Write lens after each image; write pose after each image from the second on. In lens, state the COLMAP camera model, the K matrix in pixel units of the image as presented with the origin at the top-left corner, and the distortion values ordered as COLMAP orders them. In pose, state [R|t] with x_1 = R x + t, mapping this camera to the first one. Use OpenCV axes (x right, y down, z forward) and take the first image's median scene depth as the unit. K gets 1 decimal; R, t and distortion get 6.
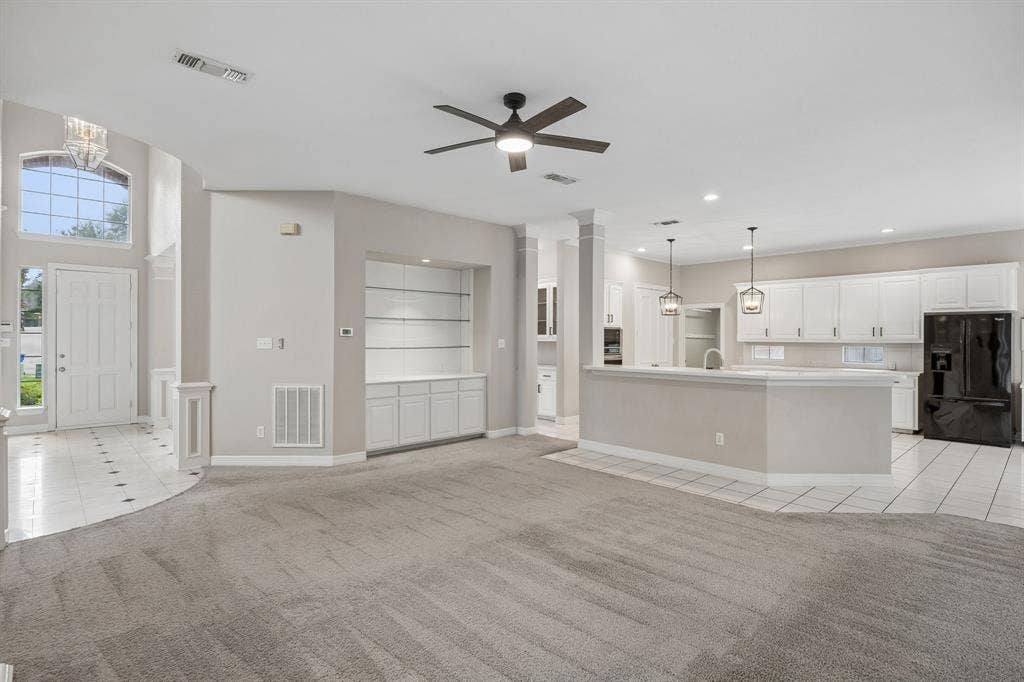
lens RADIAL K [[510.0, 0, 510.1], [0, 510.0, 339.3], [0, 0, 1]] dist [0.004076, -0.000699]
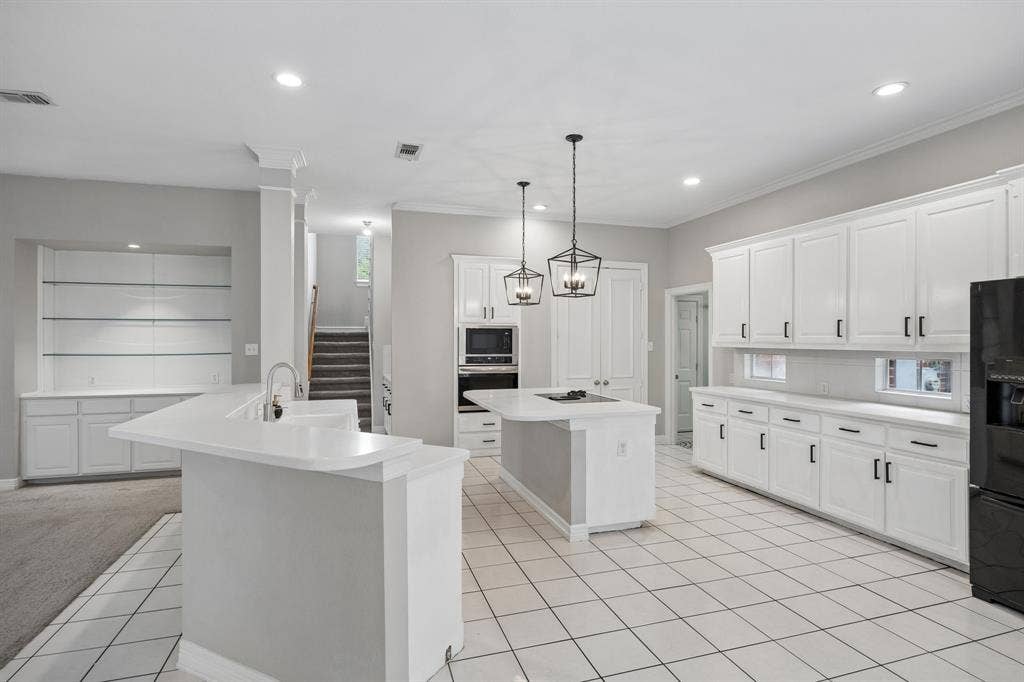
lens RADIAL K [[510.0, 0, 518.9], [0, 510.0, 342.6], [0, 0, 1]] dist [0.004076, -0.000699]
pose [[0.897349, -0.000473, -0.441321, 0.676550], [0.001831, 0.999995, 0.002650, -0.003243], [0.441318, -0.003186, 0.897345, 0.504640]]
